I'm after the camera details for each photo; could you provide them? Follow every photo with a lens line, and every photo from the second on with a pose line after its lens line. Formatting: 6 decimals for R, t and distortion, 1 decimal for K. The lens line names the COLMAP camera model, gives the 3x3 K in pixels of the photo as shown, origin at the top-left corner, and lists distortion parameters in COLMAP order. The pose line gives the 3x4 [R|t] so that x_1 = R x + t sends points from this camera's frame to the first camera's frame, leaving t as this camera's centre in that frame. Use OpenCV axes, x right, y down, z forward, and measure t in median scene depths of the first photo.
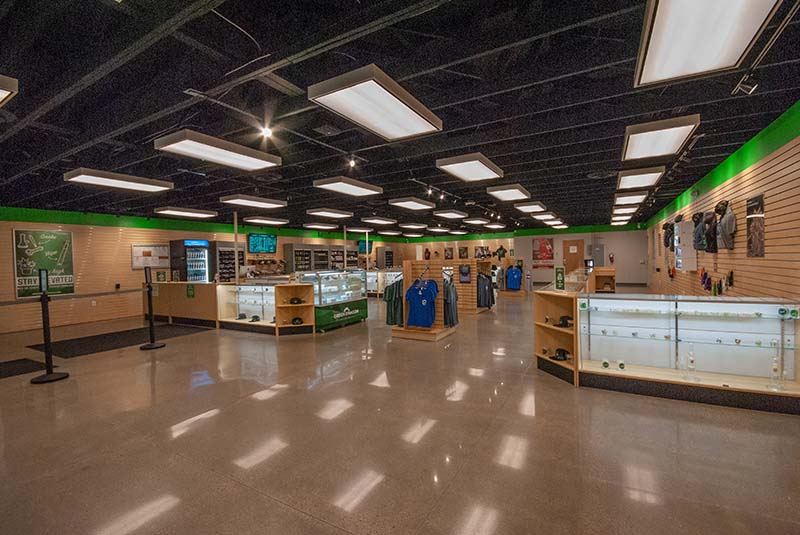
lens RADIAL K [[361.3, 0, 392.4], [0, 361.3, 267.0], [0, 0, 1]] dist [-0.003989, -0.003295]
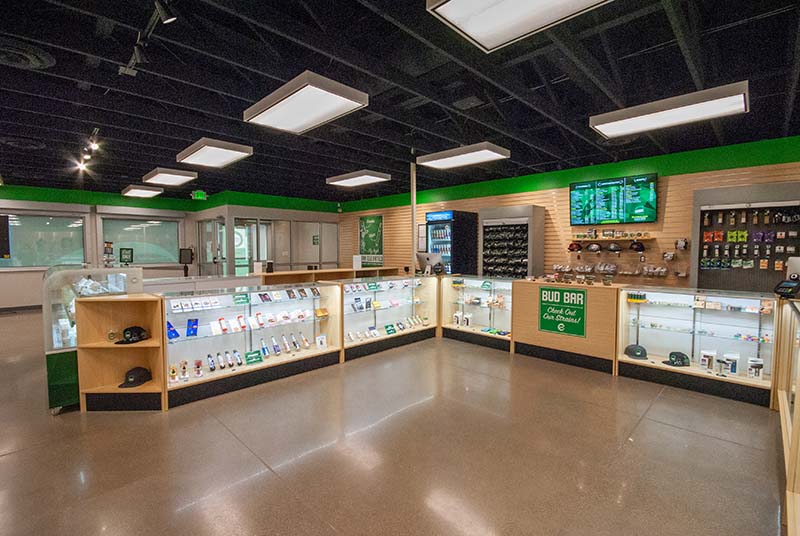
lens RADIAL K [[361.3, 0, 399.7], [0, 361.3, 269.1], [0, 0, 1]] dist [-0.003989, -0.003295]
pose [[-0.248696, 0.090479, -0.964346, 0.121824], [-0.003947, 0.995524, 0.094422, -0.025702], [0.968574, 0.027288, -0.247225, 0.873387]]
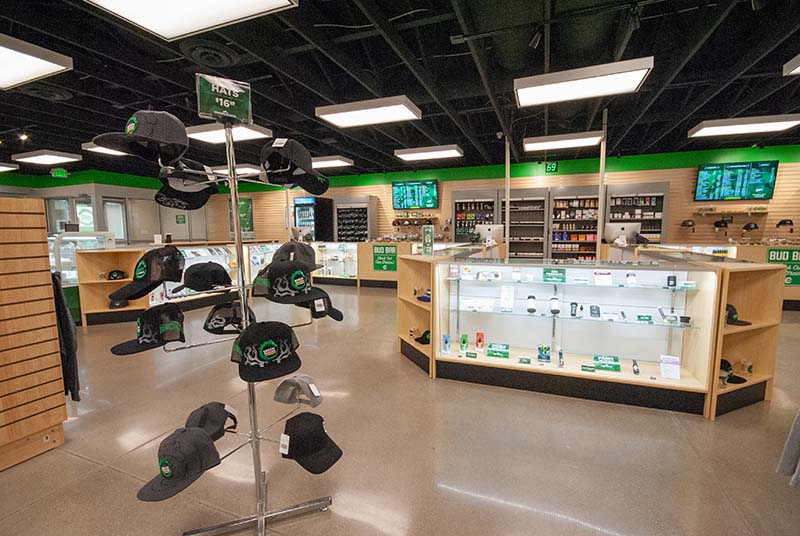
lens RADIAL K [[361.3, 0, 397.1], [0, 361.3, 263.5], [0, 0, 1]] dist [-0.003989, -0.003295]
pose [[0.149295, 0.121860, -0.981255, 0.335181], [-0.013830, 0.992537, 0.121157, -0.018696], [0.988696, -0.004517, 0.149866, 0.869310]]
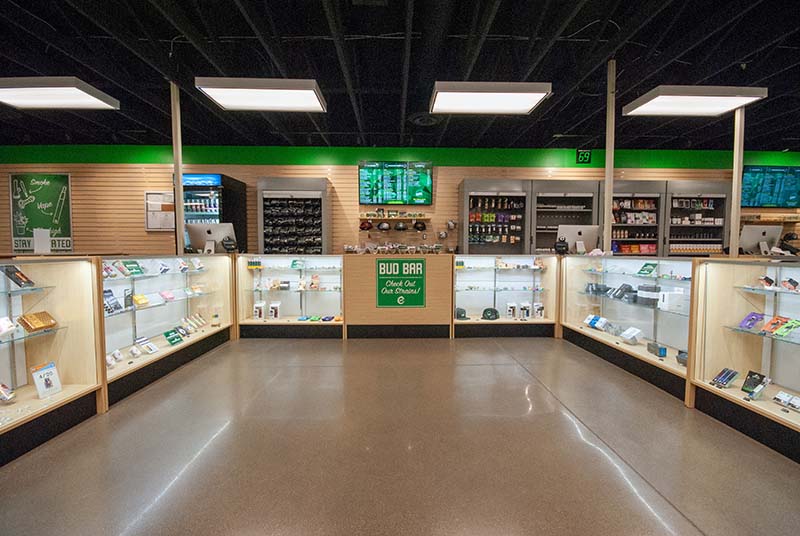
lens RADIAL K [[361.3, 0, 406.0], [0, 361.3, 267.4], [0, 0, 1]] dist [-0.003989, -0.003295]
pose [[0.529204, 0.080158, -0.844700, 0.038633], [-0.033174, 0.996721, 0.073801, 0.005373], [0.847846, -0.011034, 0.530128, 0.776553]]
